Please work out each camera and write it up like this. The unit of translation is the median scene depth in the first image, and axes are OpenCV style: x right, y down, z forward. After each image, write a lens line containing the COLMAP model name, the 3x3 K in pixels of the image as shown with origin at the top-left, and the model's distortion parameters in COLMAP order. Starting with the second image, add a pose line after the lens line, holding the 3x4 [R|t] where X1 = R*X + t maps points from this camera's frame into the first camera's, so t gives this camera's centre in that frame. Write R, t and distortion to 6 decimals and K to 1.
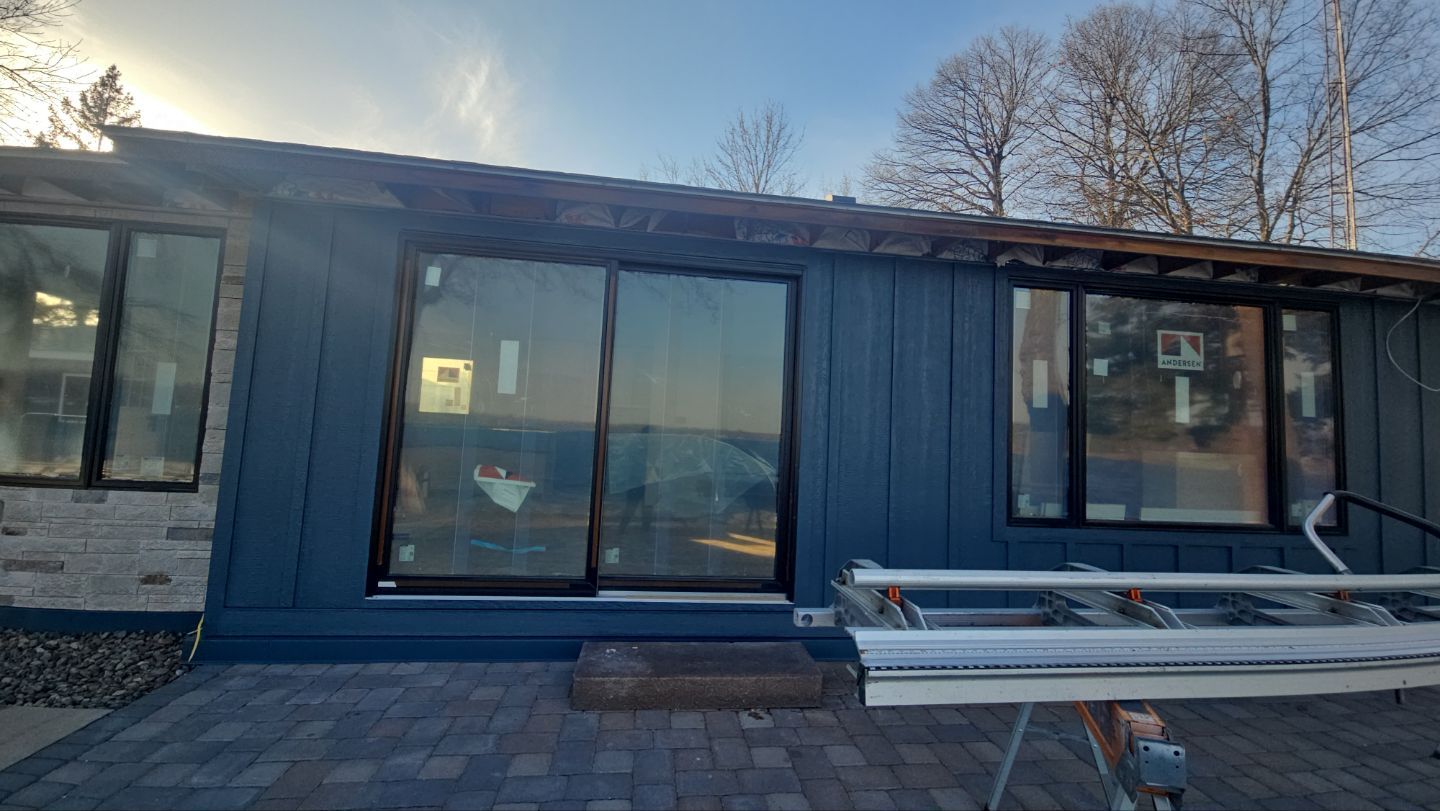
lens RADIAL K [[581.8, 0, 730.2], [0, 581.8, 400.5], [0, 0, 1]] dist [0.019851, -0.015160]
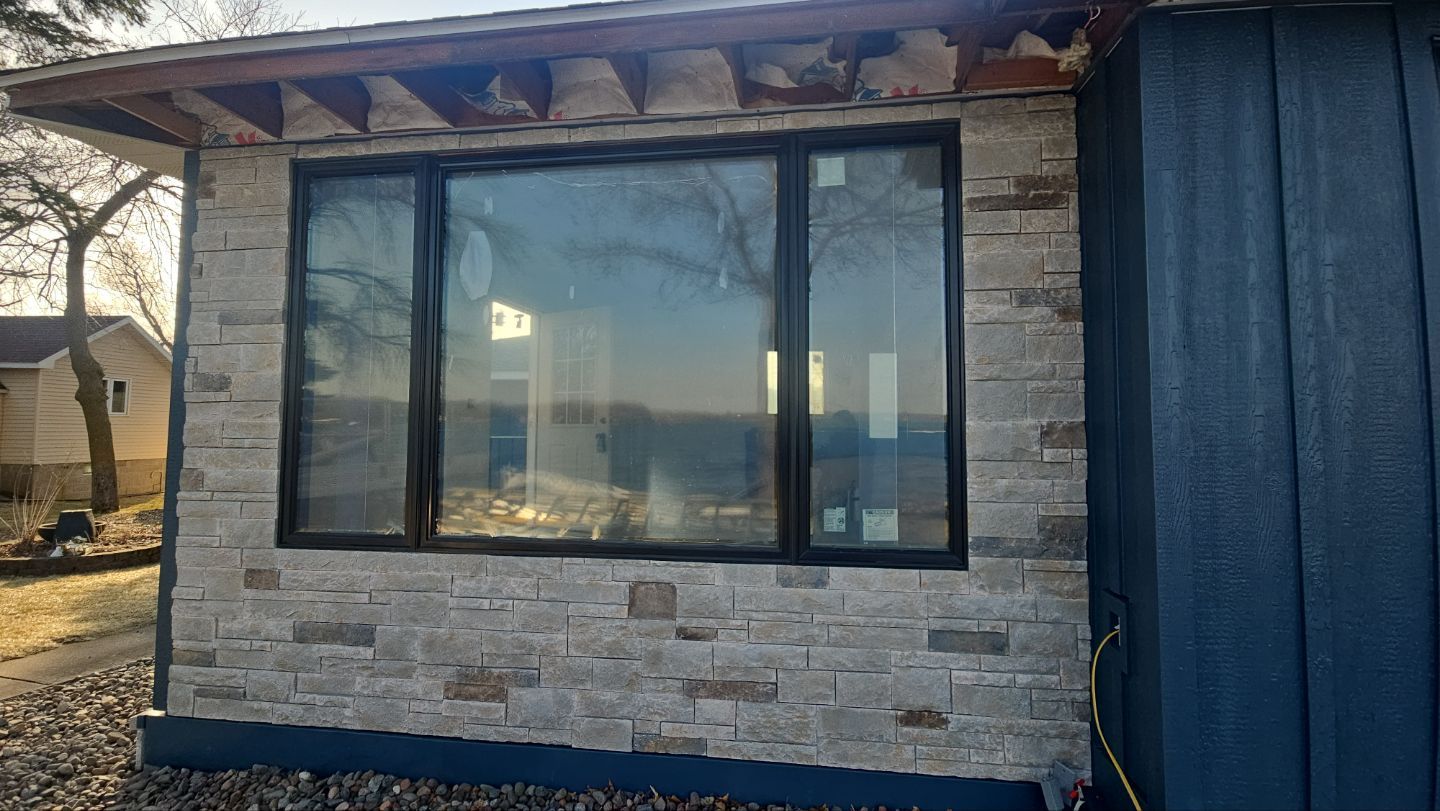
lens RADIAL K [[573.9, 0, 729.7], [0, 573.9, 399.6], [0, 0, 1]] dist [-0.000020, -0.000153]
pose [[0.964037, -0.055007, -0.260012, -0.978584], [0.058561, 0.998266, 0.005938, -0.029610], [0.259234, -0.020951, 0.965587, 0.386706]]
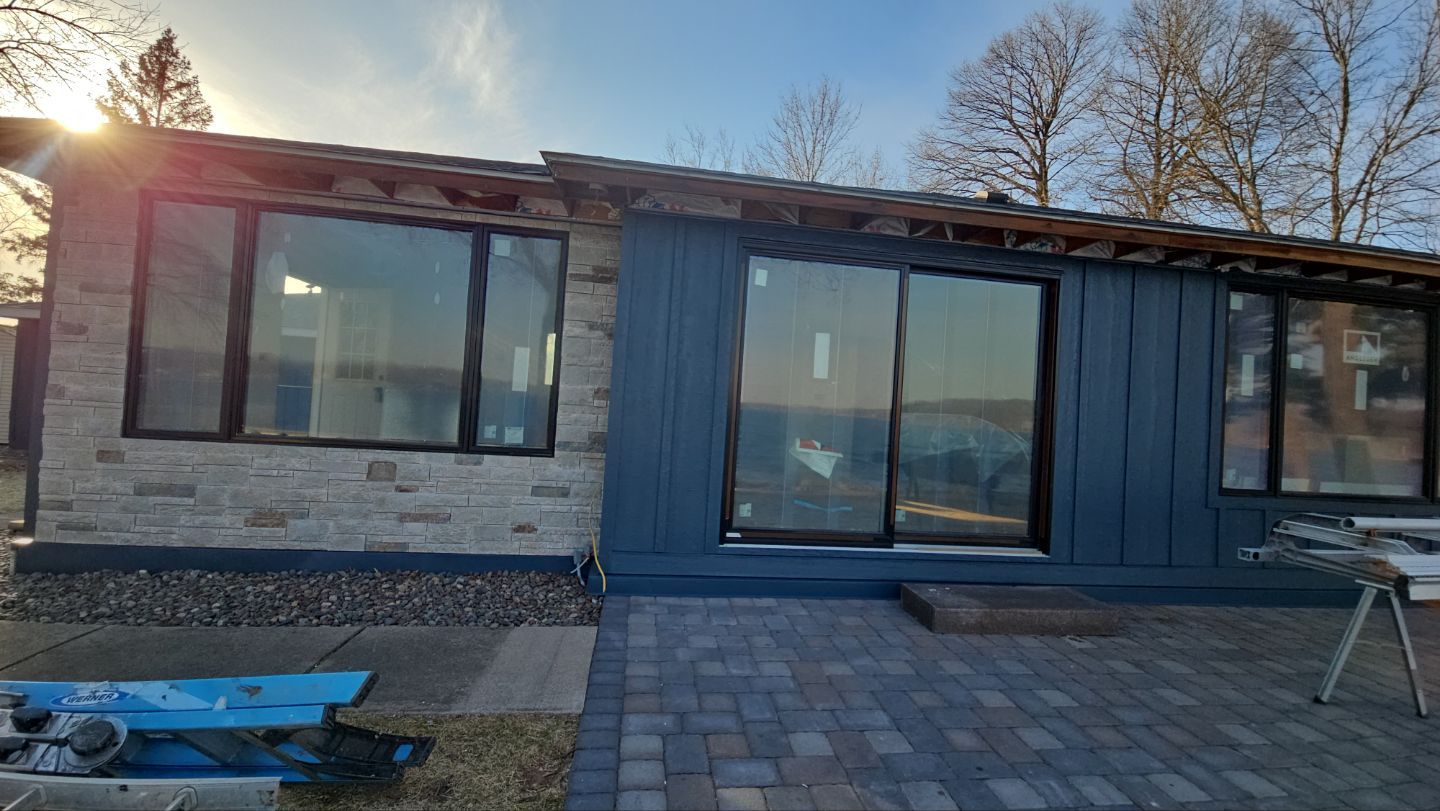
lens RADIAL K [[583.7, 0, 725.7], [0, 583.7, 401.9], [0, 0, 1]] dist [0.012936, -0.009425]
pose [[0.999884, 0.014622, 0.004368, -0.566747], [-0.014825, 0.998600, 0.050778, -0.020700], [-0.003619, -0.050837, 0.998700, -0.182899]]
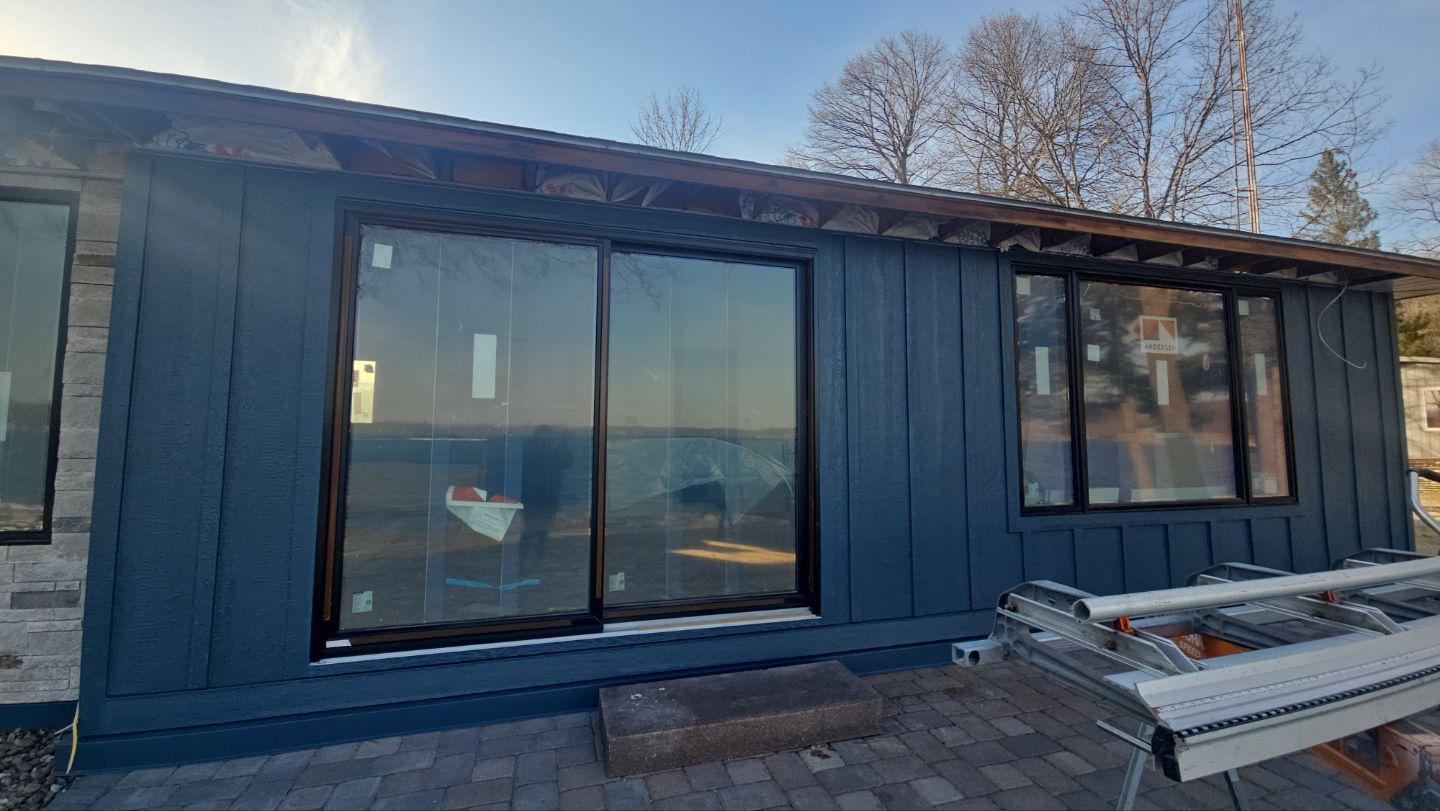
lens RADIAL K [[586.4, 0, 735.5], [0, 586.4, 397.4], [0, 0, 1]] dist [0.022729, -0.017191]
pose [[0.985253, -0.032471, 0.167995, -0.166746], [0.032016, 0.999473, 0.005422, -0.005849], [-0.168083, 0.000037, 0.985773, 0.112474]]
